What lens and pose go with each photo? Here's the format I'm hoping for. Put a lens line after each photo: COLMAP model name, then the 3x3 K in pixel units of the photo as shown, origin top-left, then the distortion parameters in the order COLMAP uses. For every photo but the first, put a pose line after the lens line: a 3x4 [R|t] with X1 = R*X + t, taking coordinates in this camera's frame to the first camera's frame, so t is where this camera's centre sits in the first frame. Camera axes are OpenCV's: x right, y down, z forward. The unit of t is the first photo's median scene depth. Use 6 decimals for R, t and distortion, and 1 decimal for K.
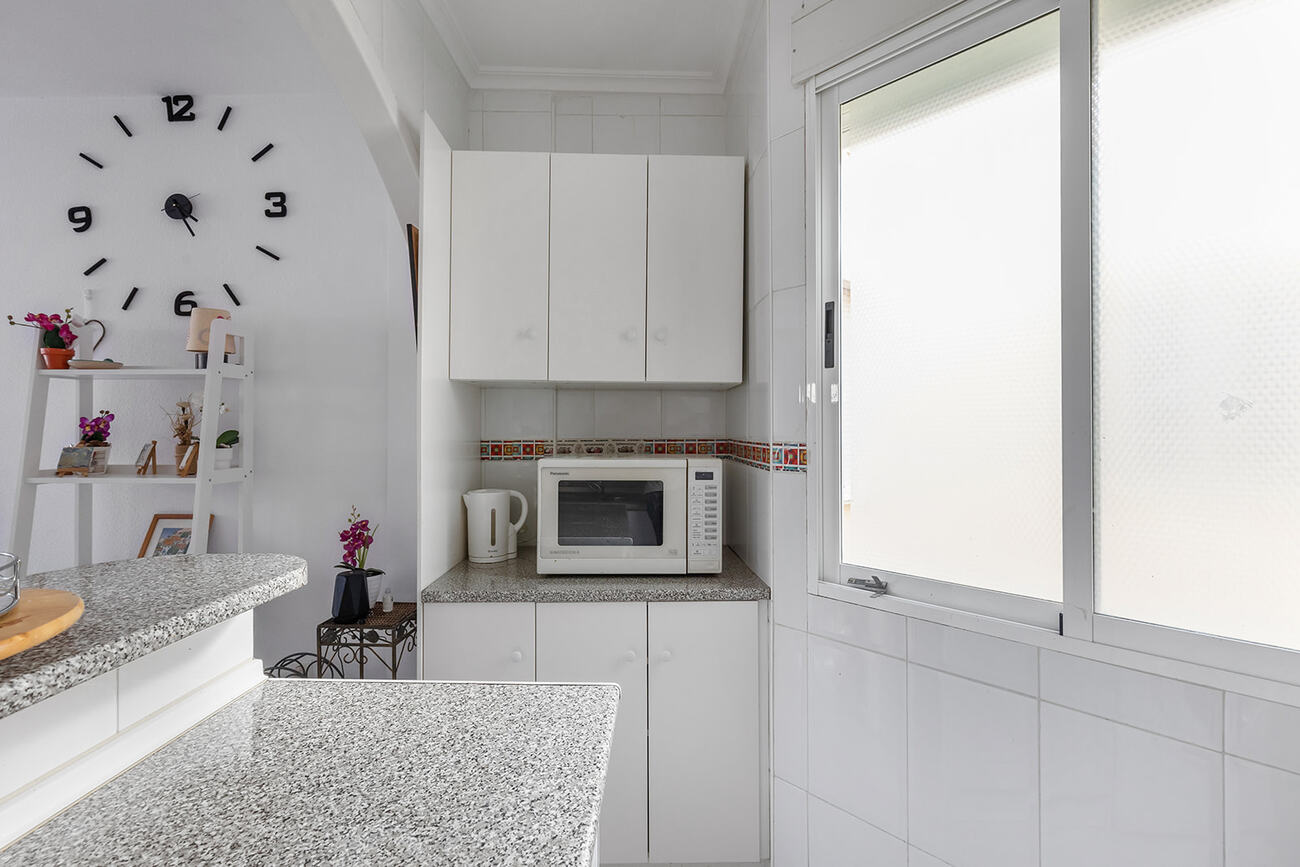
lens RADIAL K [[581.3, 0, 650.0], [0, 581.3, 433.5], [0, 0, 1]] dist [0.001570, -0.000073]
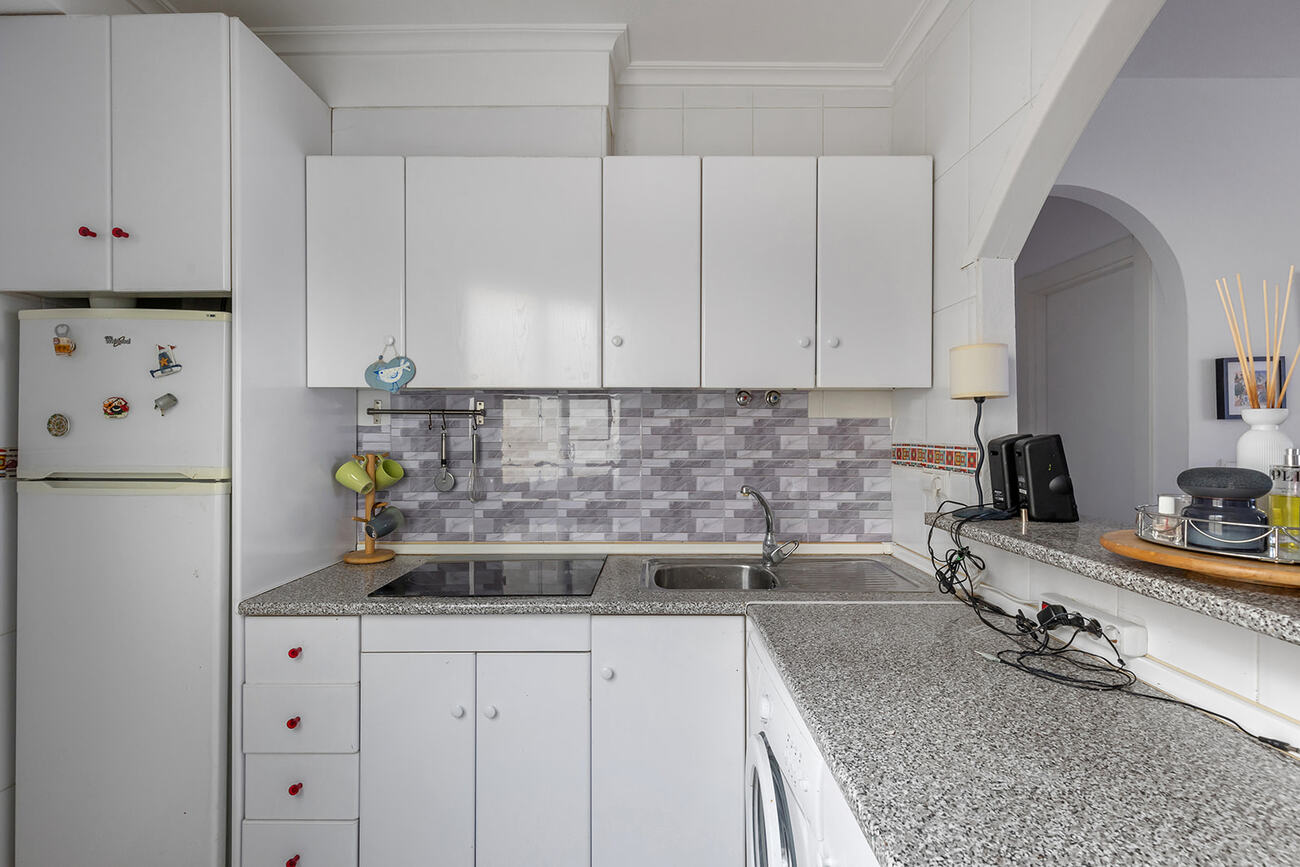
lens RADIAL K [[581.3, 0, 650.0], [0, 581.3, 433.5], [0, 0, 1]] dist [0.001570, -0.000073]
pose [[-0.999853, 0.000568, -0.017143, 0.301693], [0.000524, 0.999997, 0.002564, 0.001888], [0.017145, 0.002555, -0.999850, 2.095210]]
